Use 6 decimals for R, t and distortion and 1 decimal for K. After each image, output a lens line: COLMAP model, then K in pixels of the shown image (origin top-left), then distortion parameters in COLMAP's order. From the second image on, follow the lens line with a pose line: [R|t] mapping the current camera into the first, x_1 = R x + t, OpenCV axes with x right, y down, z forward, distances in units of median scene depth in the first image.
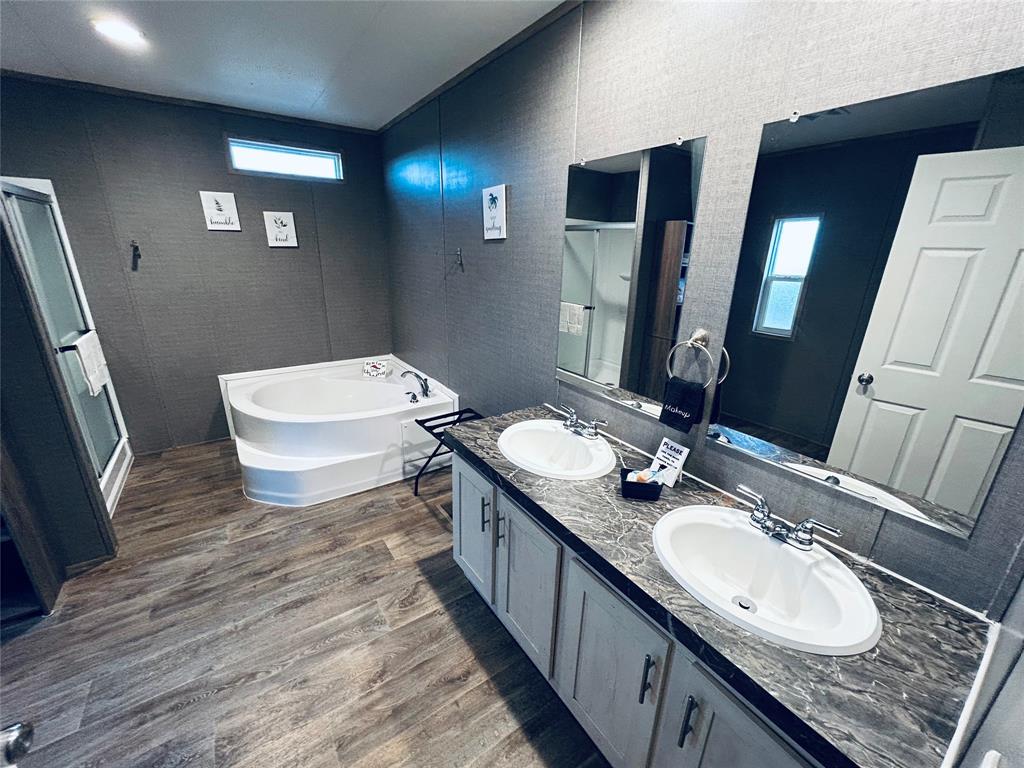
lens RADIAL K [[413.2, 0, 506.9], [0, 413.2, 383.7], [0, 0, 1]] dist [0.001538, 0.000094]
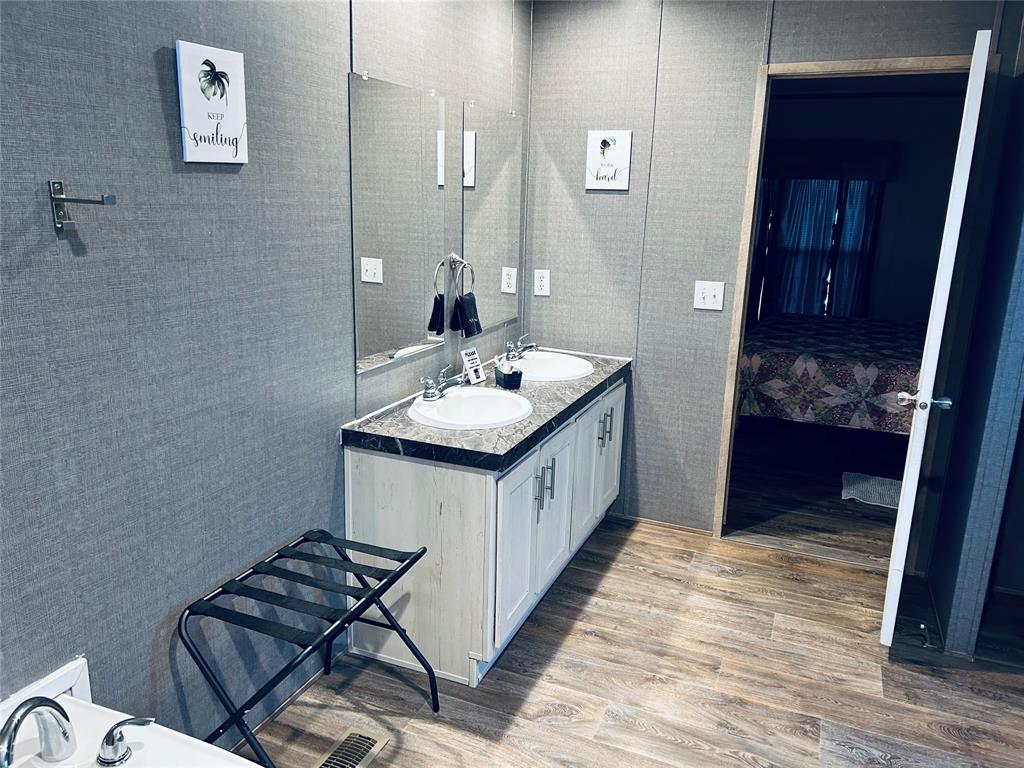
lens RADIAL K [[777.0, 0, 518.8], [0, 777.0, 377.5], [0, 0, 1]] dist [0.053833, -0.053038]
pose [[-0.553659, -0.232887, 0.799516, -0.952240], [0.216791, 0.886684, 0.408403, -0.427357], [-0.804029, 0.399444, -0.440433, 1.224741]]
